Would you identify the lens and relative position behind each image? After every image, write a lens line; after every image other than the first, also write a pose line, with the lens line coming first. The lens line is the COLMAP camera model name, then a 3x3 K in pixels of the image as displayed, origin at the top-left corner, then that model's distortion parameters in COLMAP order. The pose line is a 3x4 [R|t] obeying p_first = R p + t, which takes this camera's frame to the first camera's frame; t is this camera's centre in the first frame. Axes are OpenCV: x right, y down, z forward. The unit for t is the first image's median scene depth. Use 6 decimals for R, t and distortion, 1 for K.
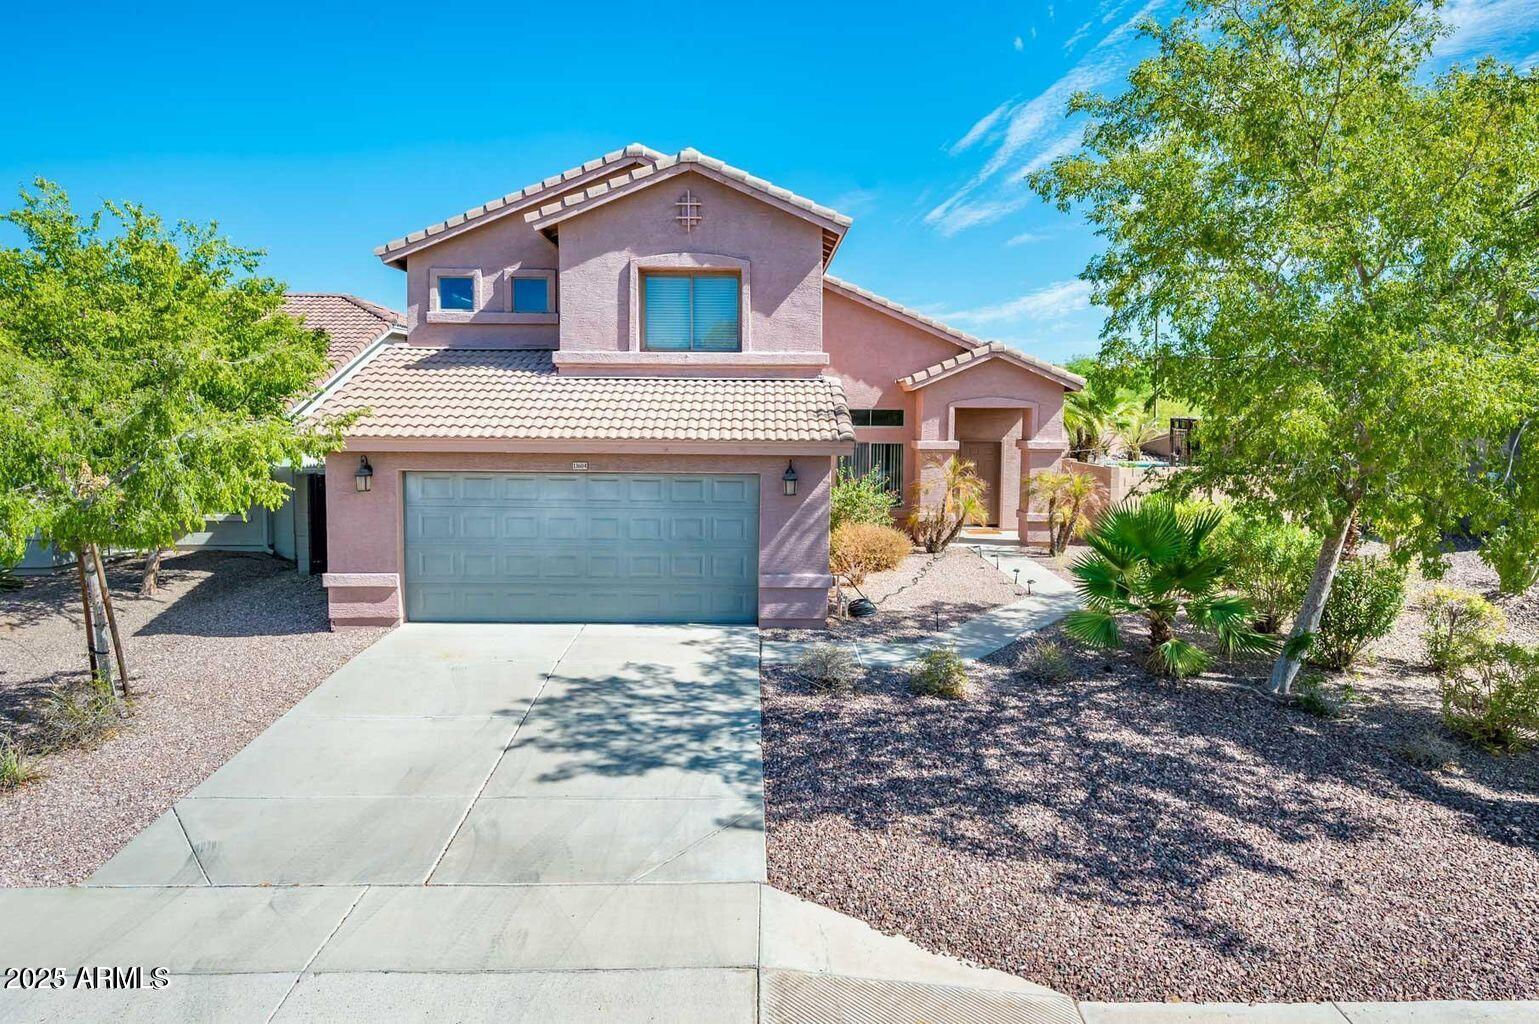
lens RADIAL K [[814.7, 0, 769.6], [0, 814.7, 467.2], [0, 0, 1]] dist [0.000918, -0.000572]
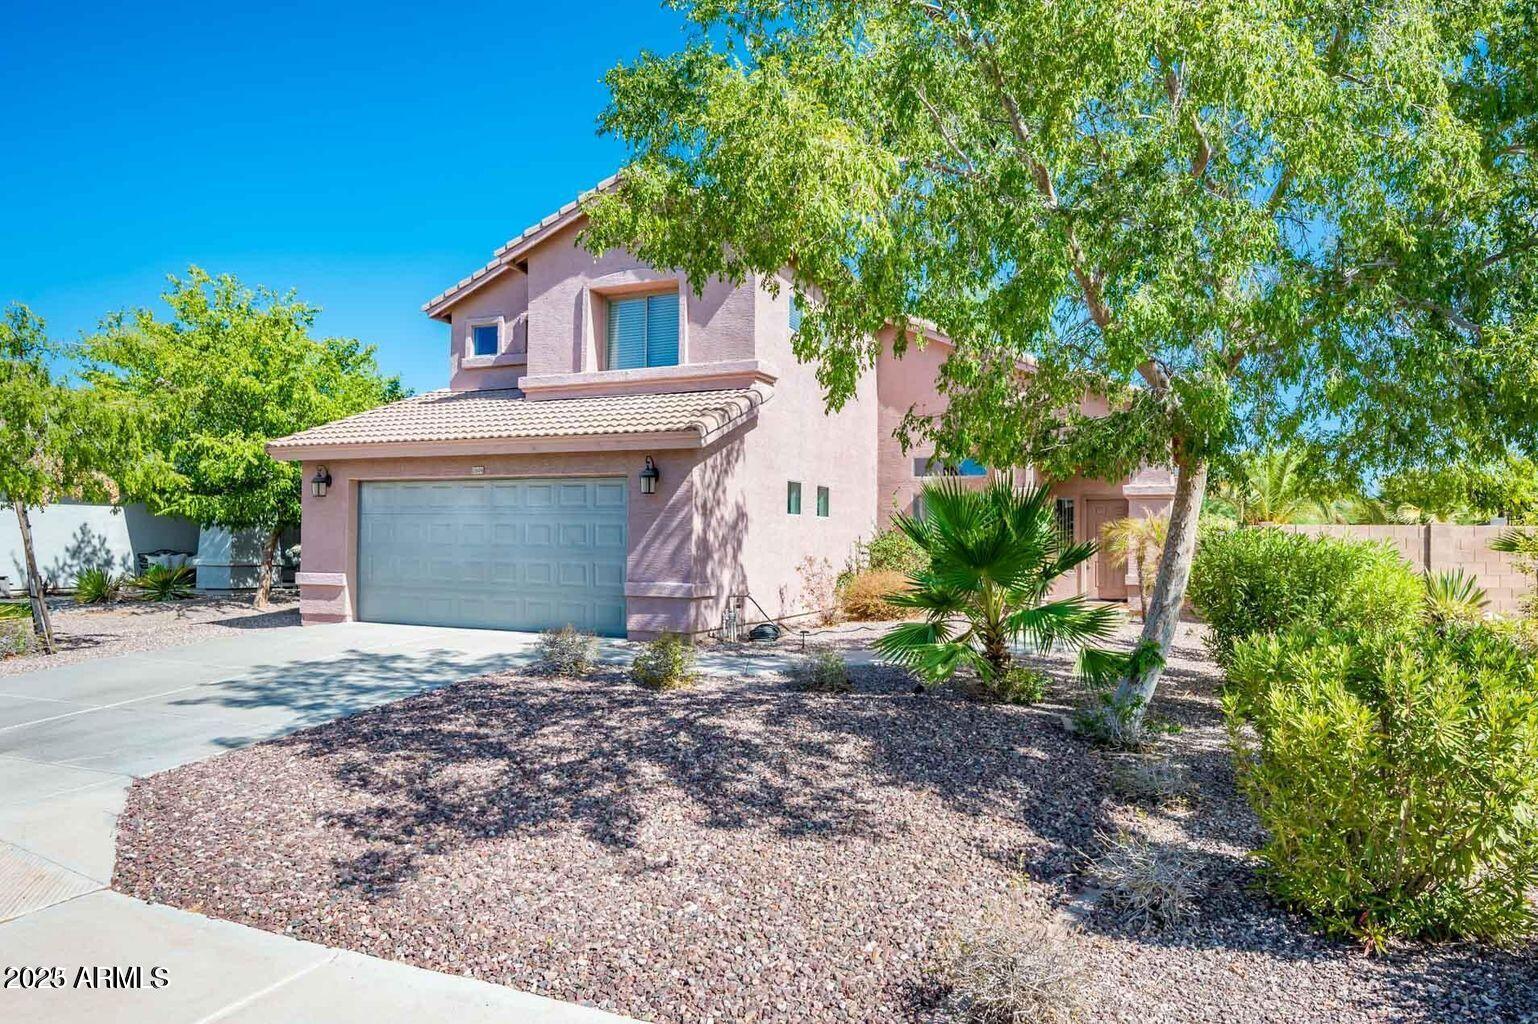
lens RADIAL K [[830.8, 0, 769.0], [0, 830.8, 512.0], [0, 0, 1]] dist [-0.005939, -0.000727]
pose [[0.932448, -0.002158, -0.361297, 0.482828], [-0.030679, 0.995898, -0.085126, 0.127784], [0.359998, 0.090460, 0.928557, 0.169438]]
